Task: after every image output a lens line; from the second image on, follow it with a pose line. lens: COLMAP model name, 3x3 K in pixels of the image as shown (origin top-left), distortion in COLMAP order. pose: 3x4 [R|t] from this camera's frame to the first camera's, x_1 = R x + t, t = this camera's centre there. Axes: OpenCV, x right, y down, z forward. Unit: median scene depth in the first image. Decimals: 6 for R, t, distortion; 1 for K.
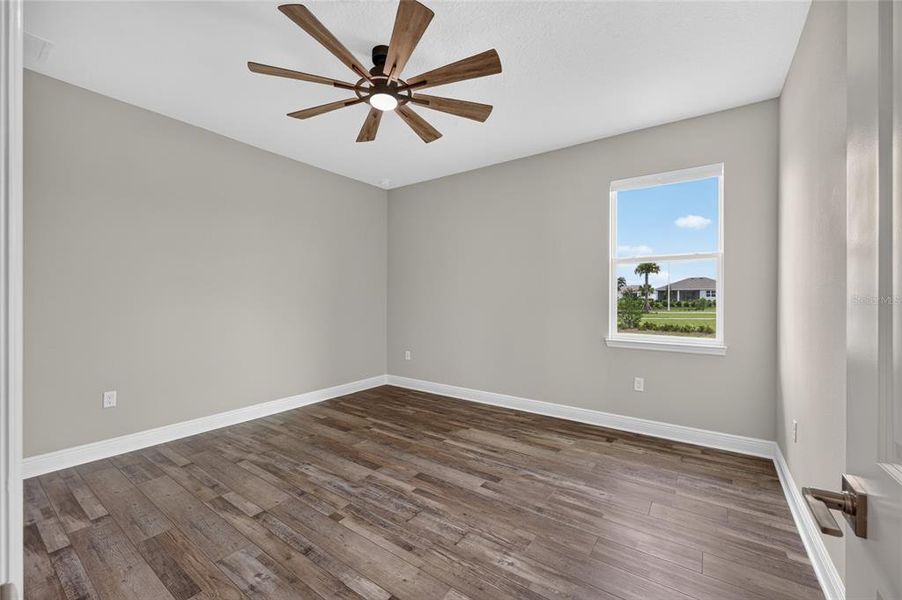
lens RADIAL K [[362.3, 0, 452.1], [0, 362.3, 301.2], [0, 0, 1]] dist [0.000639, 0.000073]
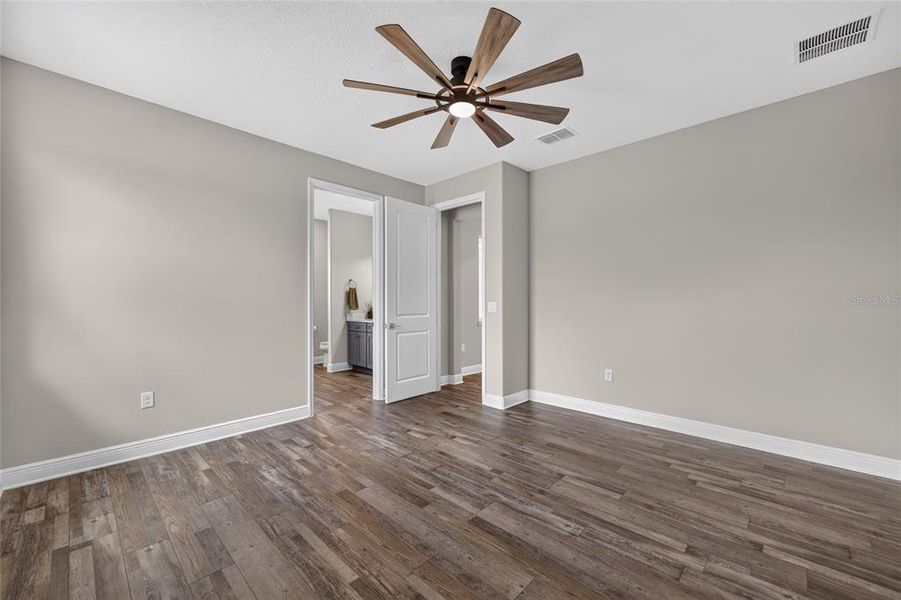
lens RADIAL K [[361.9, 0, 451.6], [0, 361.9, 301.2], [0, 0, 1]] dist [0.000639, 0.000073]
pose [[-0.989516, -0.001327, 0.144418, -0.291362], [-0.000048, 0.999961, 0.008861, -0.008588], [-0.144424, 0.008761, -0.989477, 1.907836]]
